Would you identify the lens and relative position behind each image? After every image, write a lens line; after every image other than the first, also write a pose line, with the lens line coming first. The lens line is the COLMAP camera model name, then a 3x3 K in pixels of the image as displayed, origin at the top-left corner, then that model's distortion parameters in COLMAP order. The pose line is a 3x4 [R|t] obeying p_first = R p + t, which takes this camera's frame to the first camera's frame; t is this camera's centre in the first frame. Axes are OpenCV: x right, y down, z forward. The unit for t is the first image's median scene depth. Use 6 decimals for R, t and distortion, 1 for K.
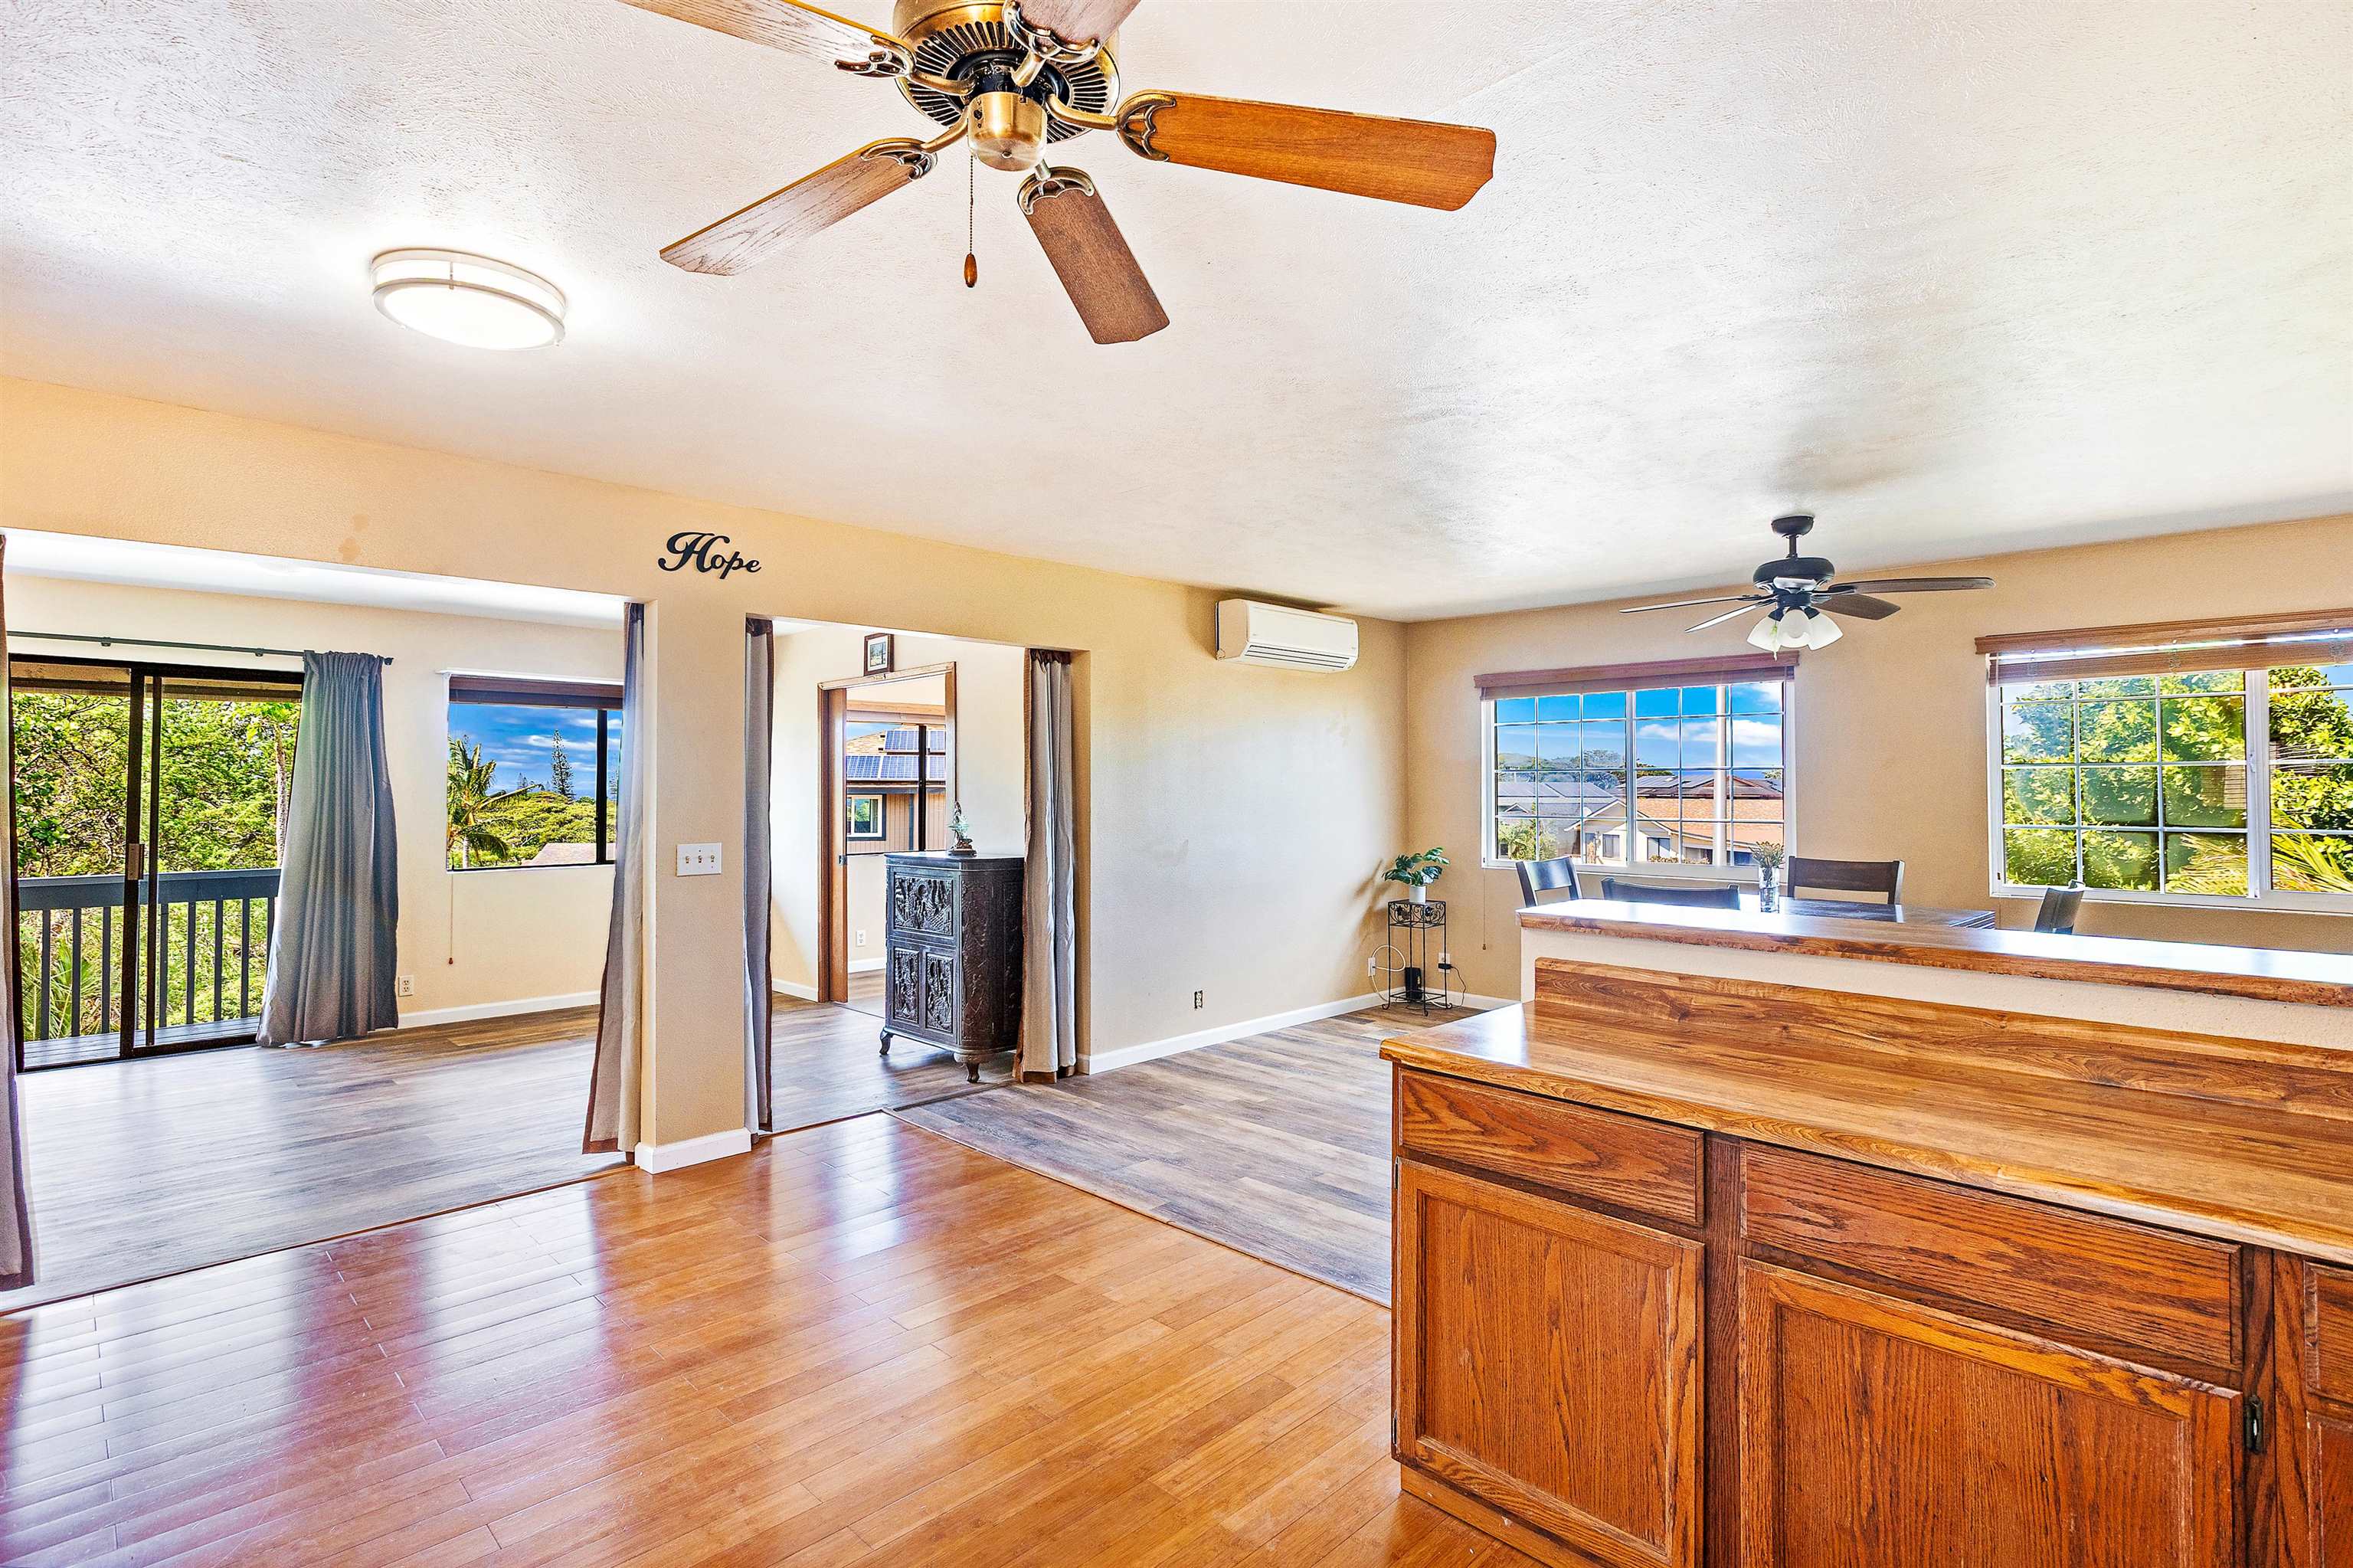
lens RADIAL K [[1147.7, 0, 1185.0], [0, 1147.7, 786.1], [0, 0, 1]] dist [-0.001974, -0.001040]
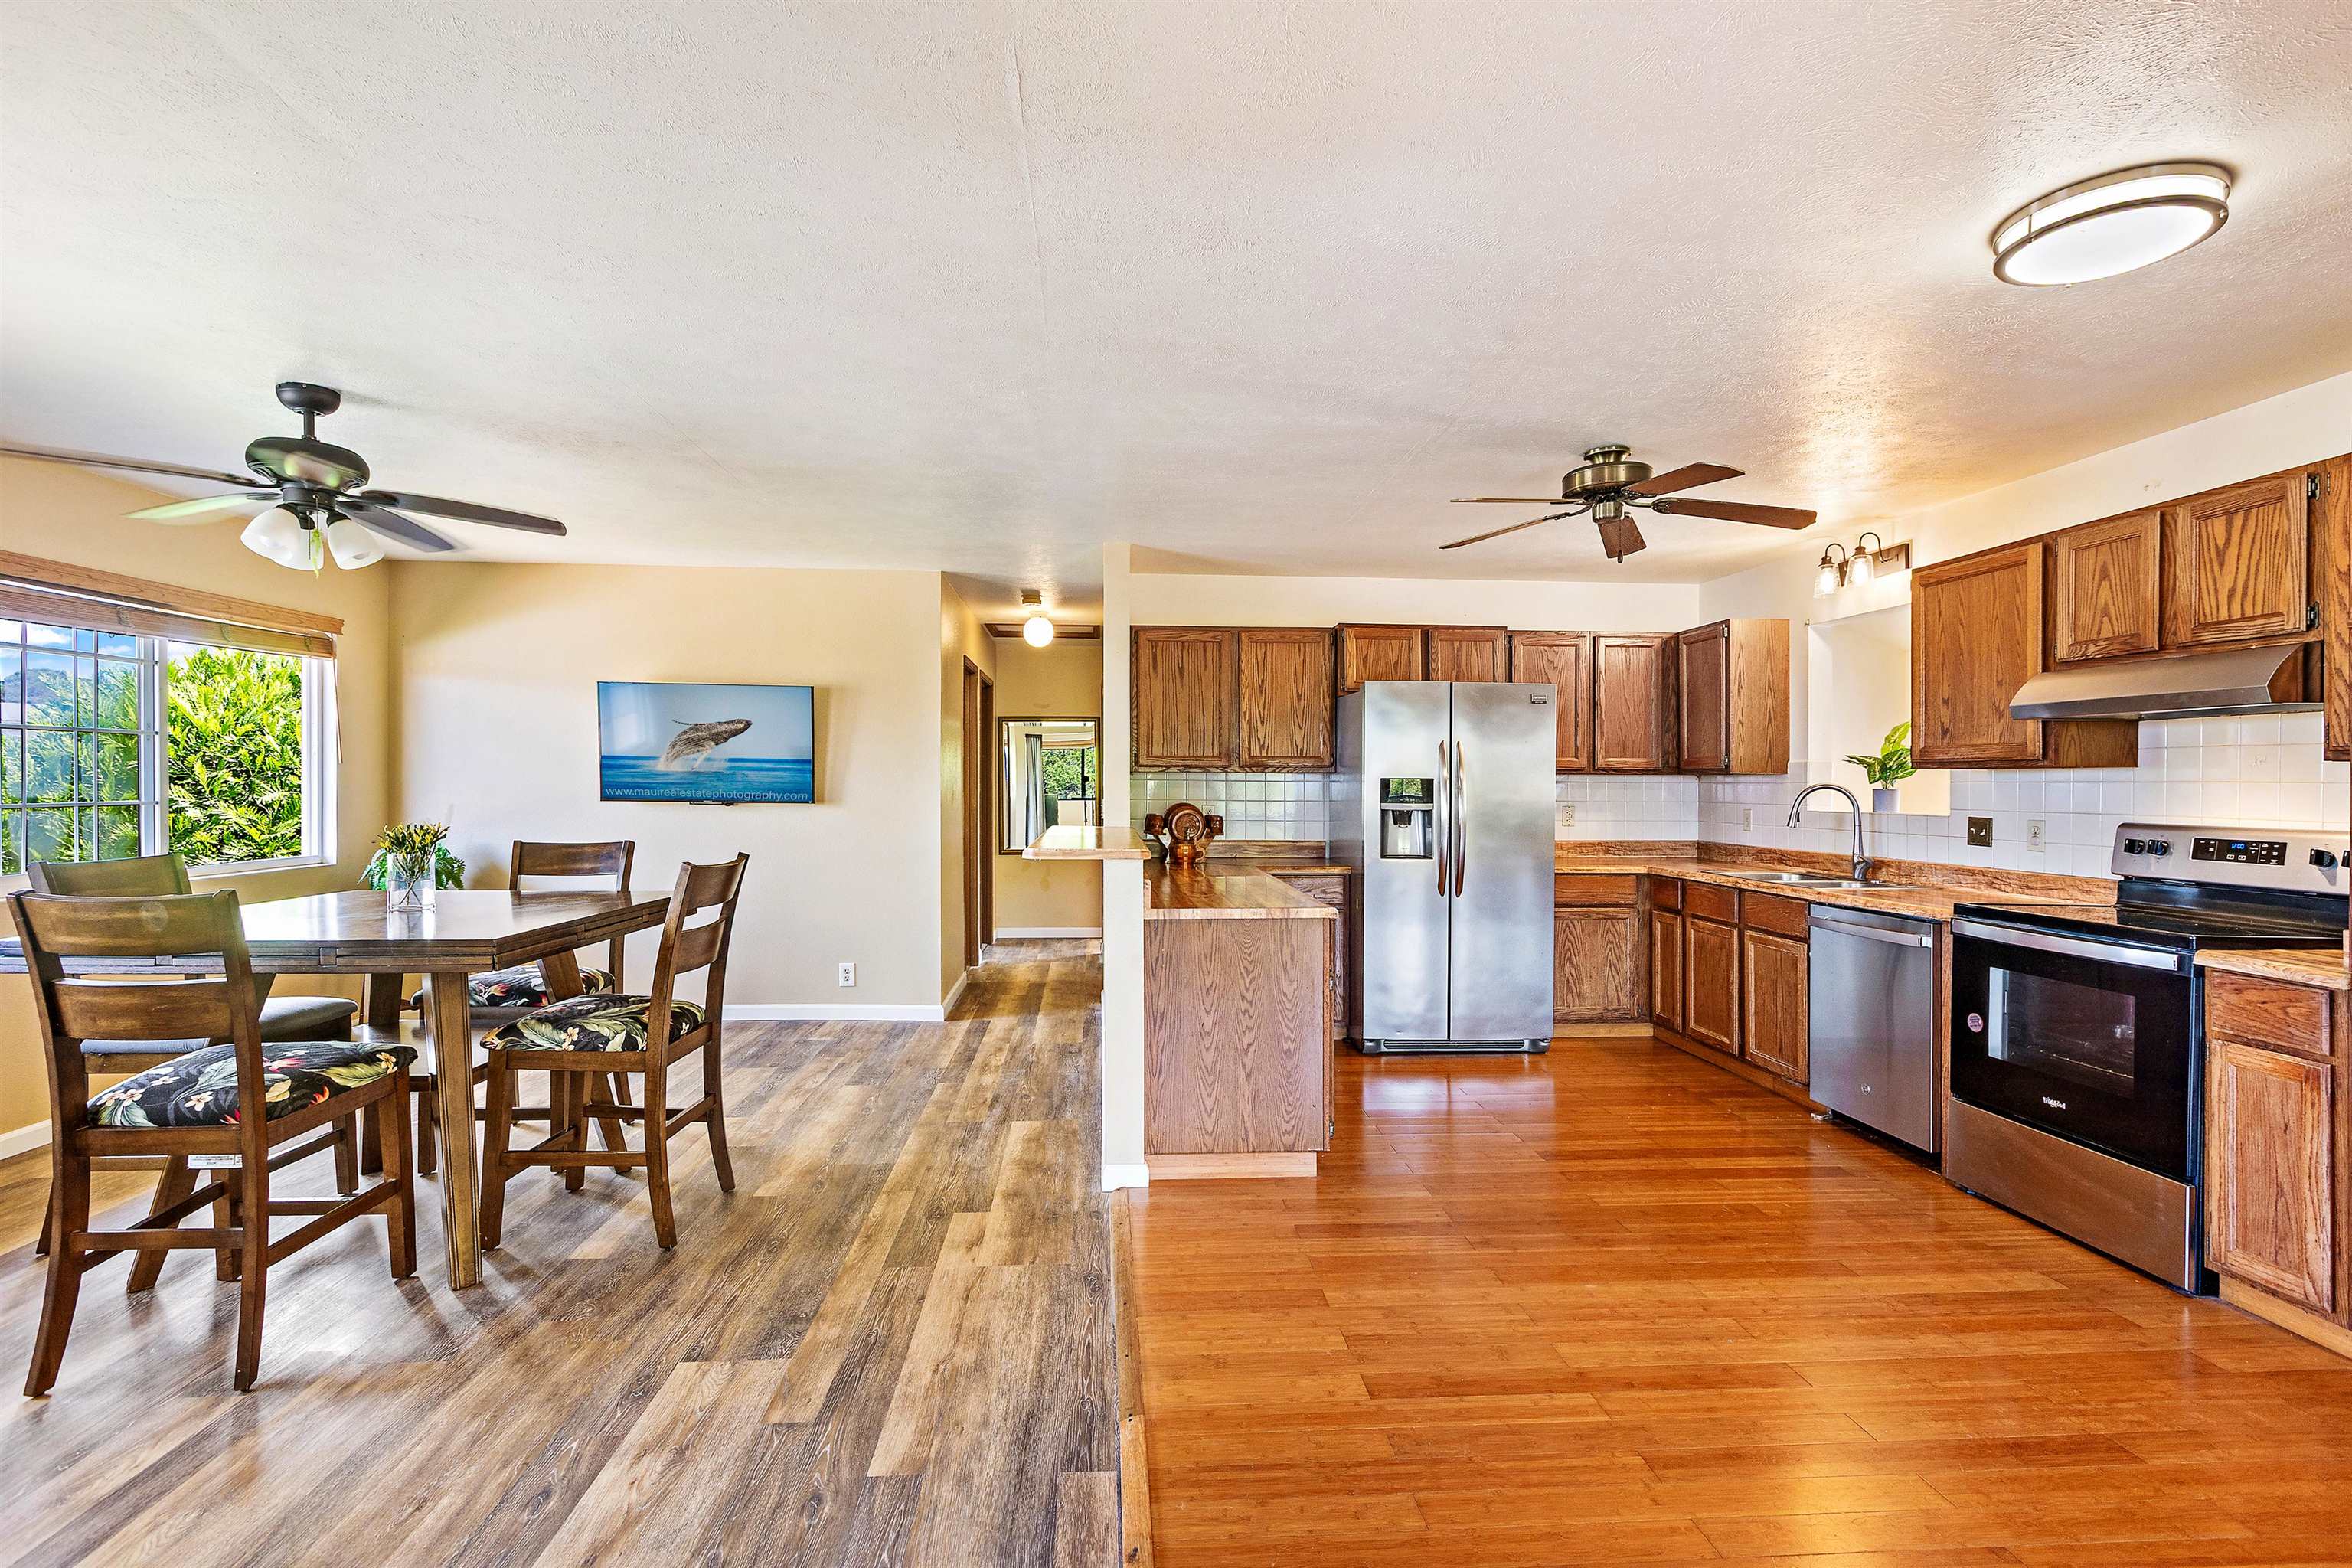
lens RADIAL K [[1061.7, 0, 1155.0], [0, 1061.7, 782.1], [0, 0, 1]] dist [-0.001157, -0.000700]
pose [[-0.744308, -0.003837, 0.667825, -0.277526], [-0.006110, 0.999981, -0.001064, 0.015367], [-0.667808, -0.004872, -0.744317, 0.954867]]
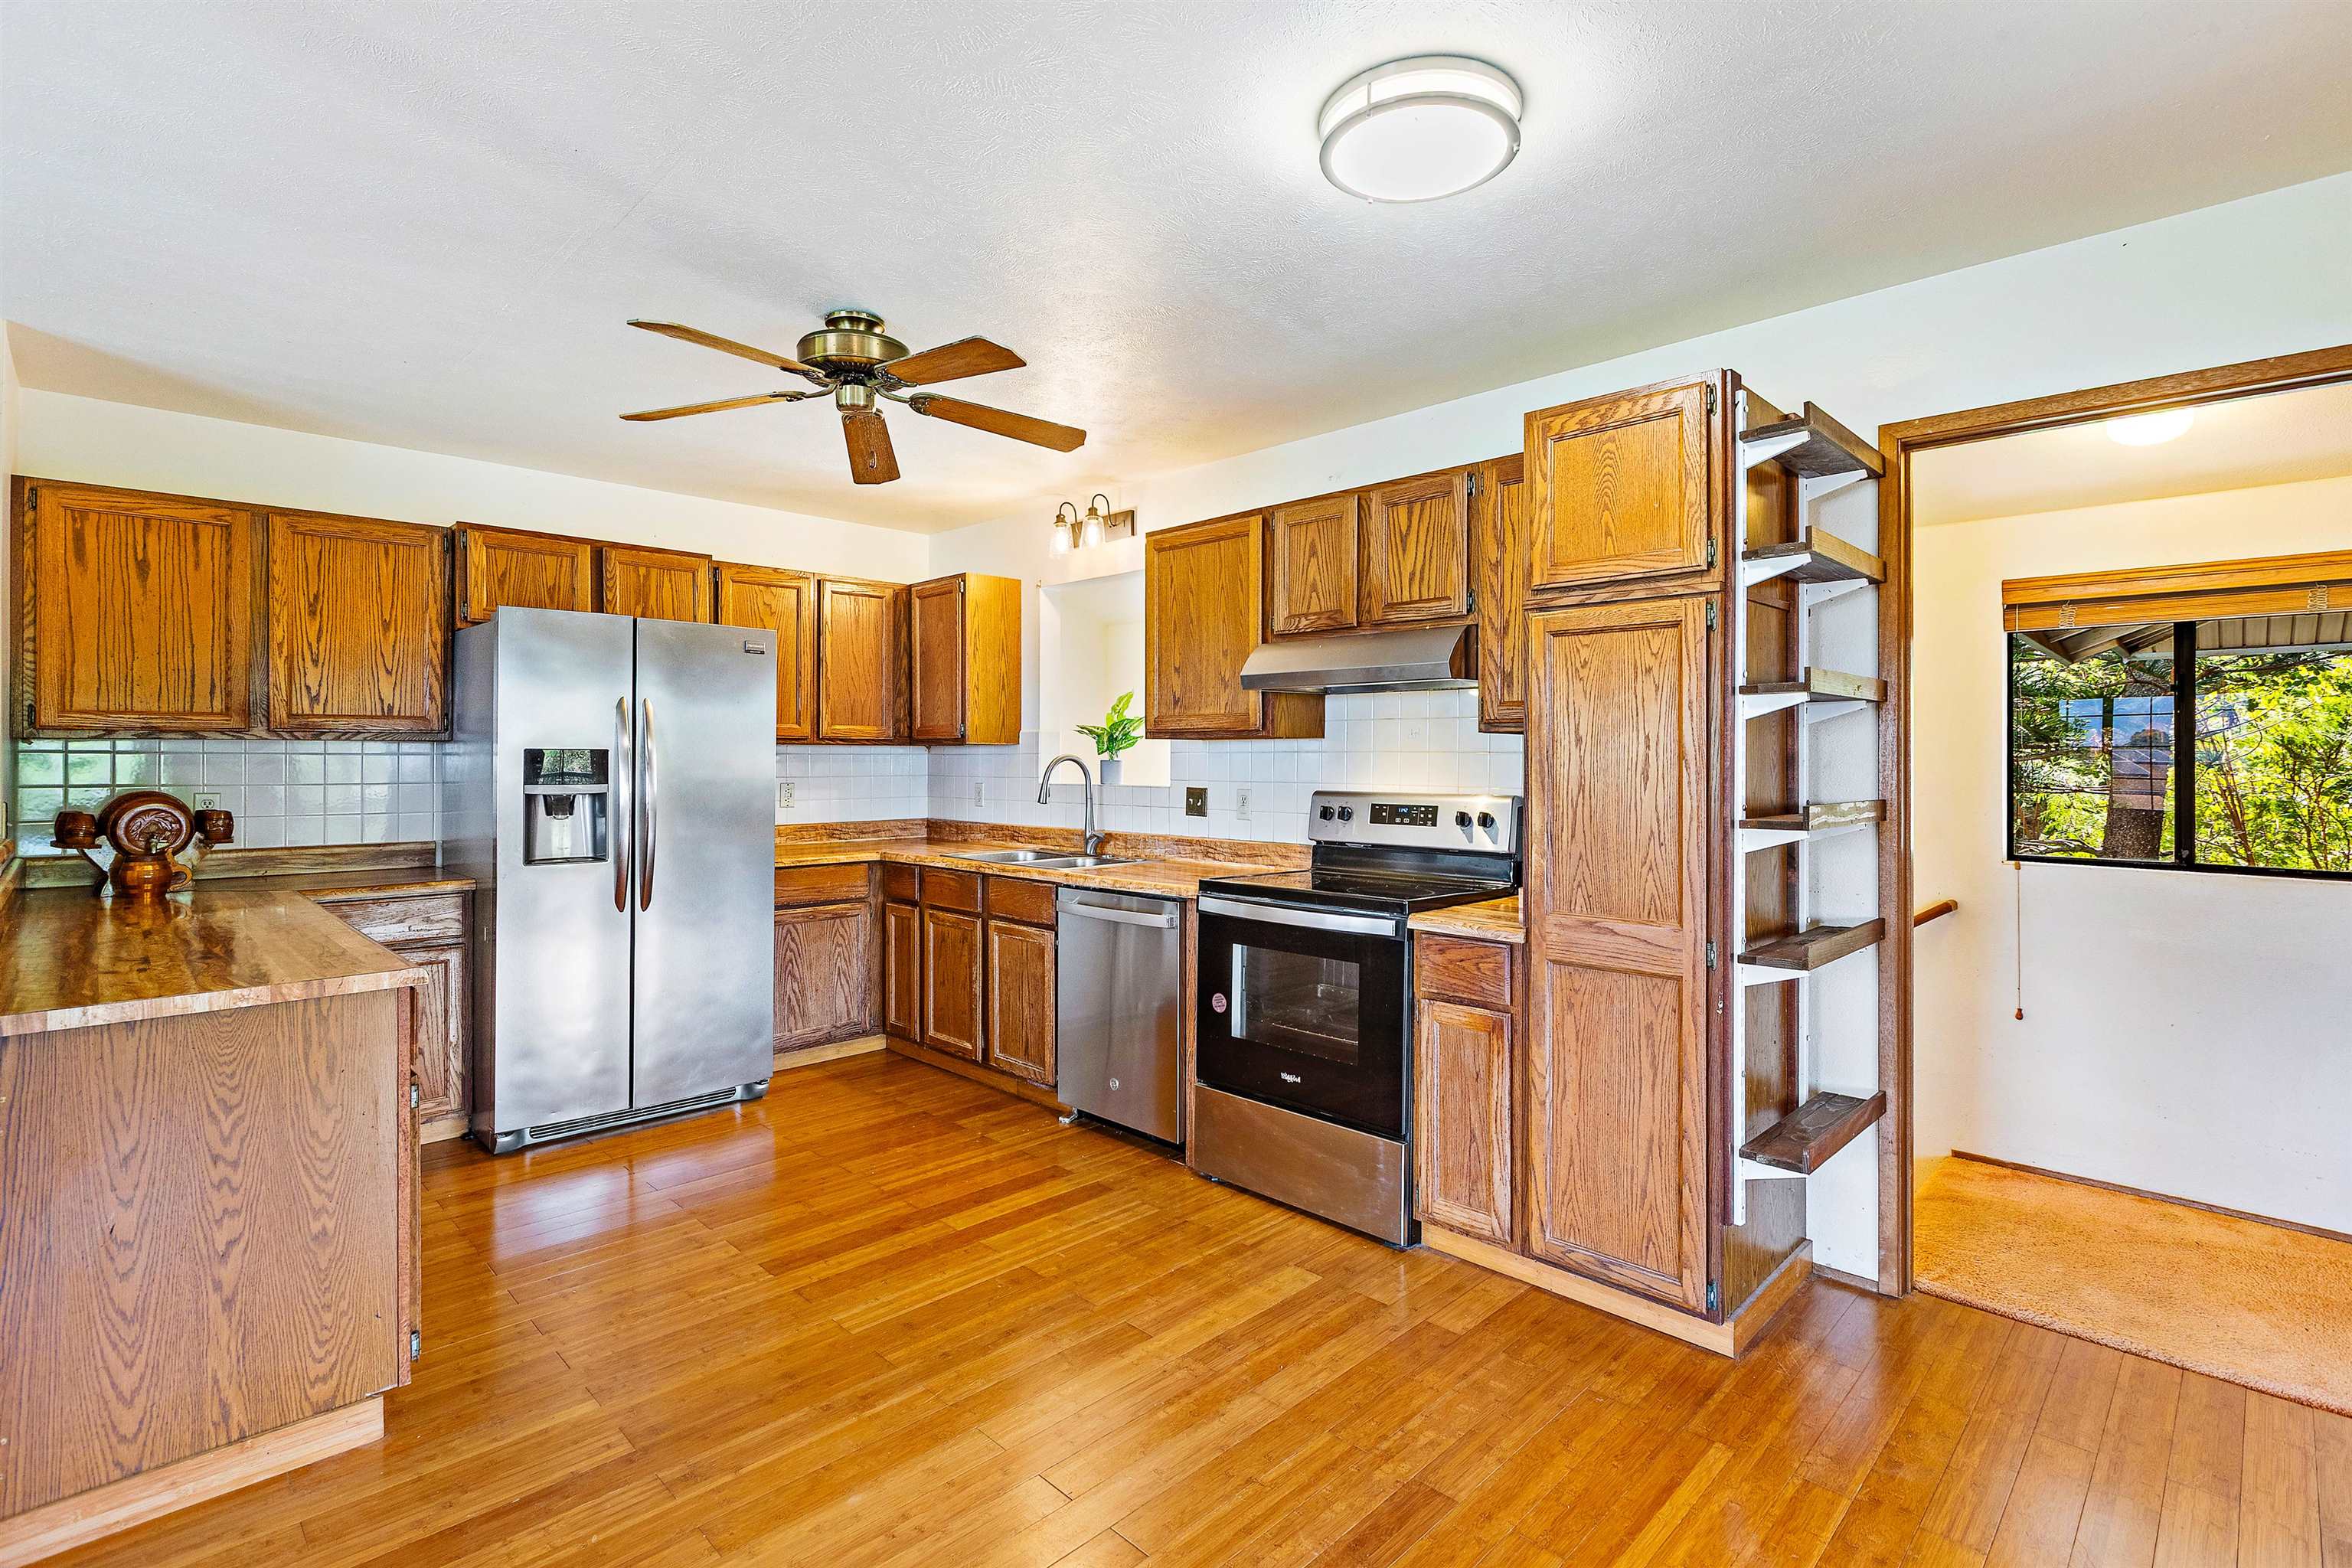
lens RADIAL K [[1097.5, 0, 1175.0], [0, 1097.5, 744.6], [0, 0, 1]] dist [-0.001984, 0.000131]
pose [[-0.999998, -0.000677, 0.002050, -0.198180], [-0.000703, 0.999916, -0.012925, 0.015329], [-0.002041, -0.012926, -0.999914, 0.793250]]
